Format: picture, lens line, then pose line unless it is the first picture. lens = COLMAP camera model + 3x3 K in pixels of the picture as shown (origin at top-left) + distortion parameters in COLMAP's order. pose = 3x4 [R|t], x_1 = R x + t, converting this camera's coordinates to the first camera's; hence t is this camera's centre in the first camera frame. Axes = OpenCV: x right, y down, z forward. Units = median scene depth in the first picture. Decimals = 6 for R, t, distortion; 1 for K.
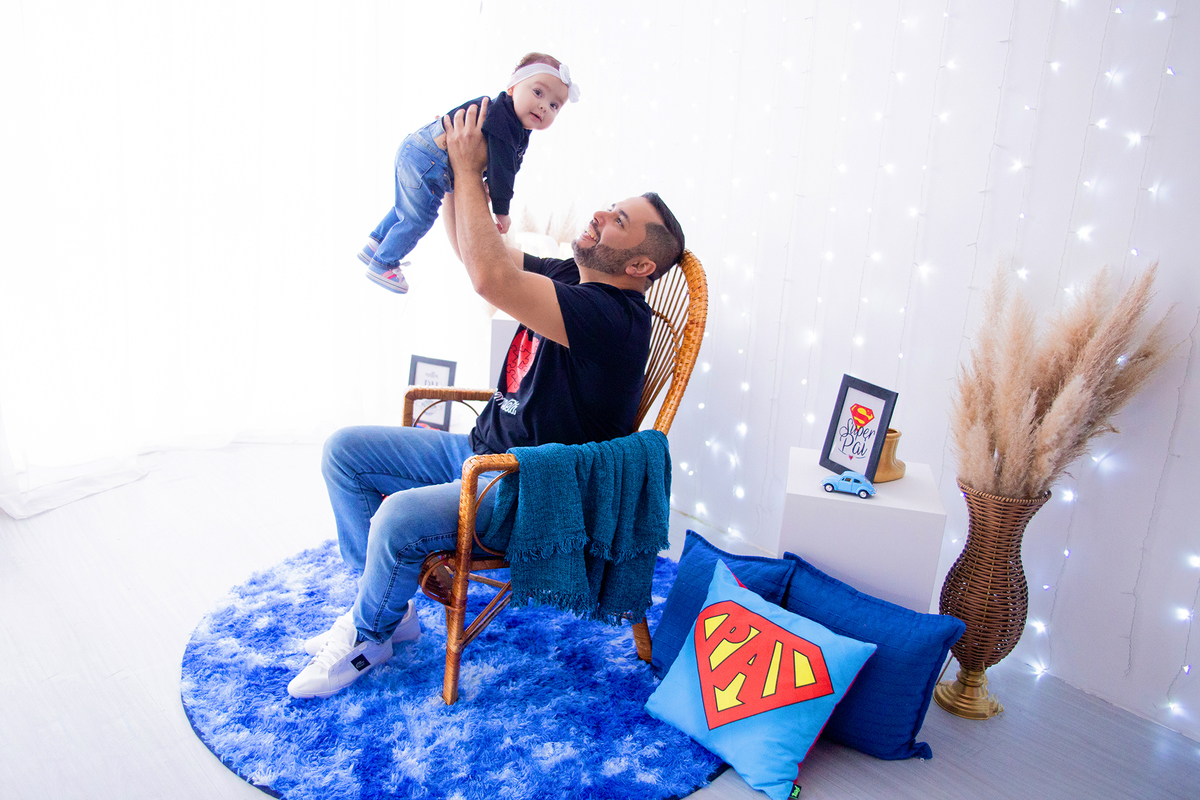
lens RADIAL K [[966.9, 0, 582.4], [0, 966.9, 377.6], [0, 0, 1]] dist [-0.107955, 0.082264]
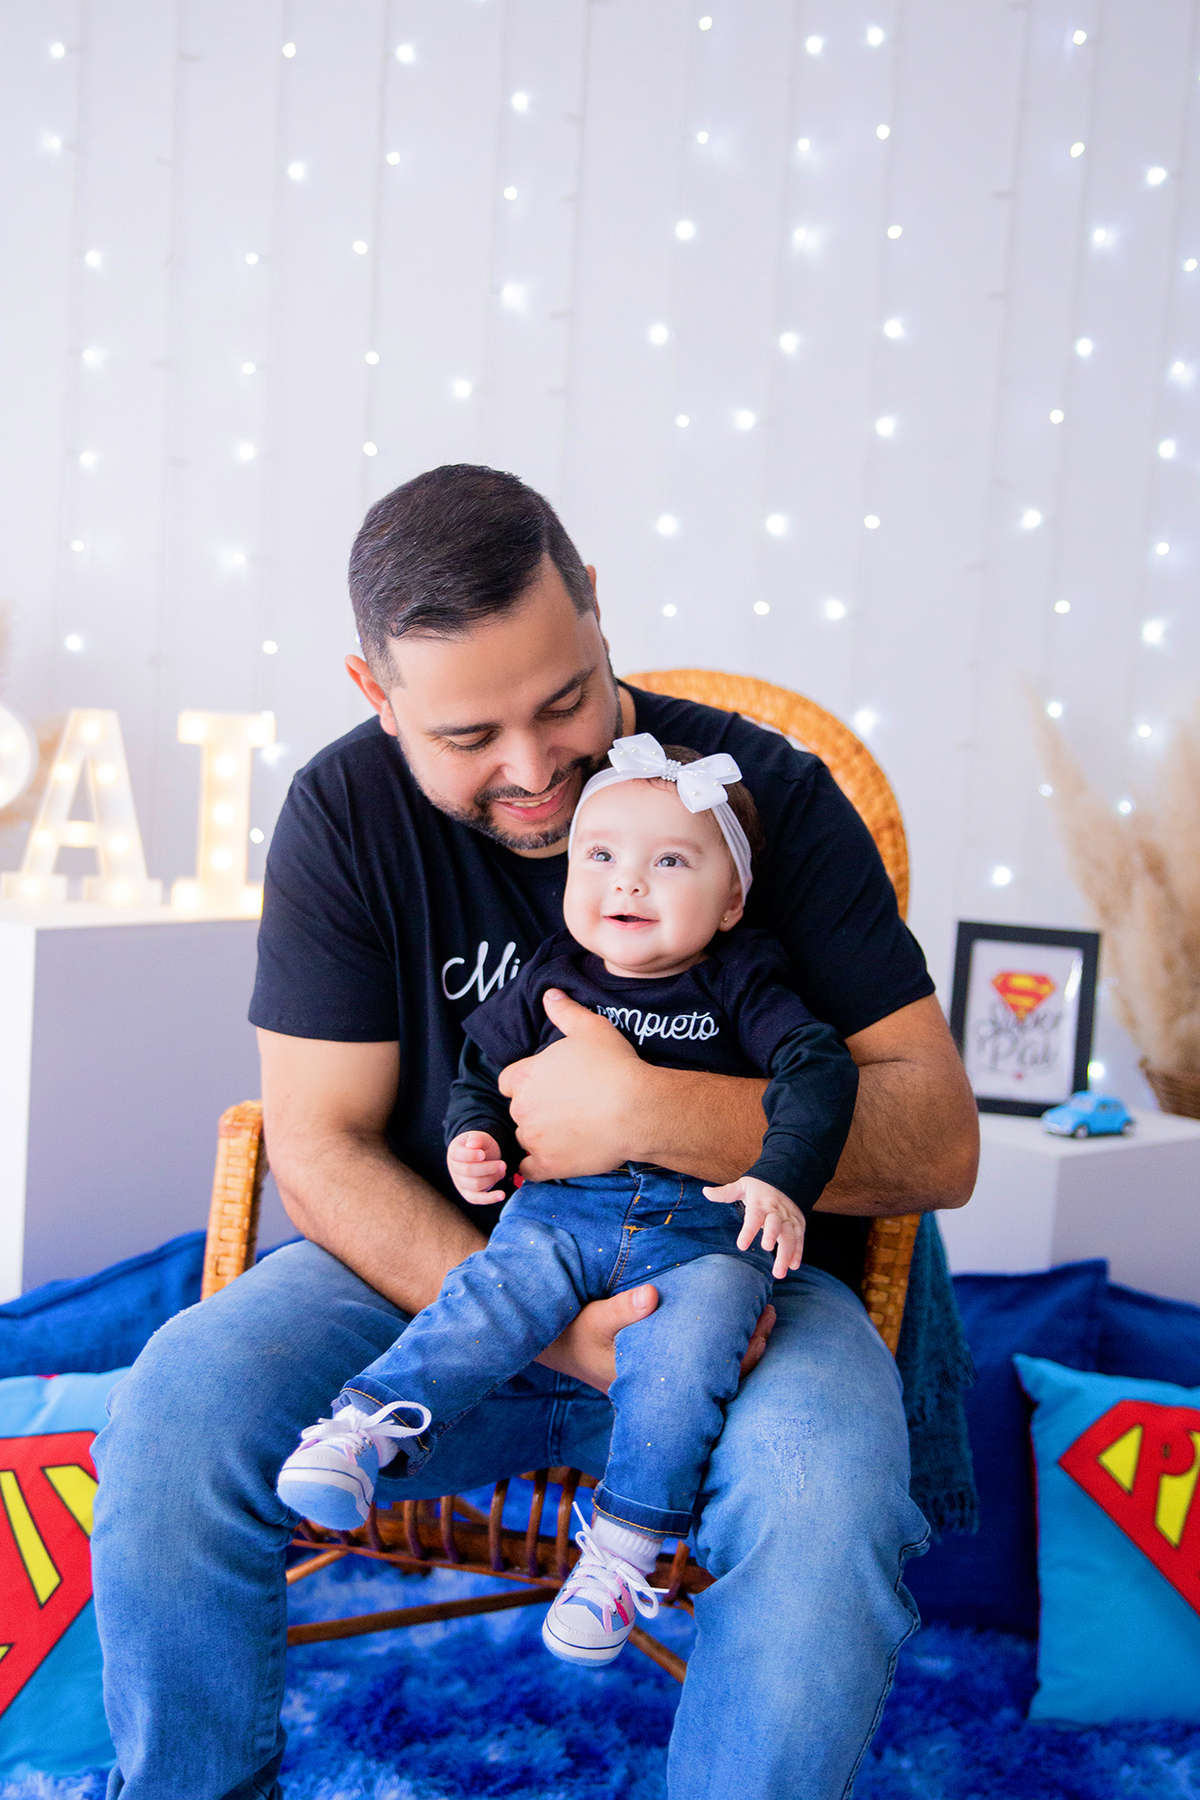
lens RADIAL K [[2123.4, 0, 600.0], [0, 2123.4, 900.0], [0, 0, 1]] dist [0.004415, 0.107870]
pose [[0.577585, -0.097765, 0.810455, -0.746580], [0.171874, 0.985112, -0.003656, -0.042075], [-0.798032, 0.141408, 0.585789, 0.508725]]
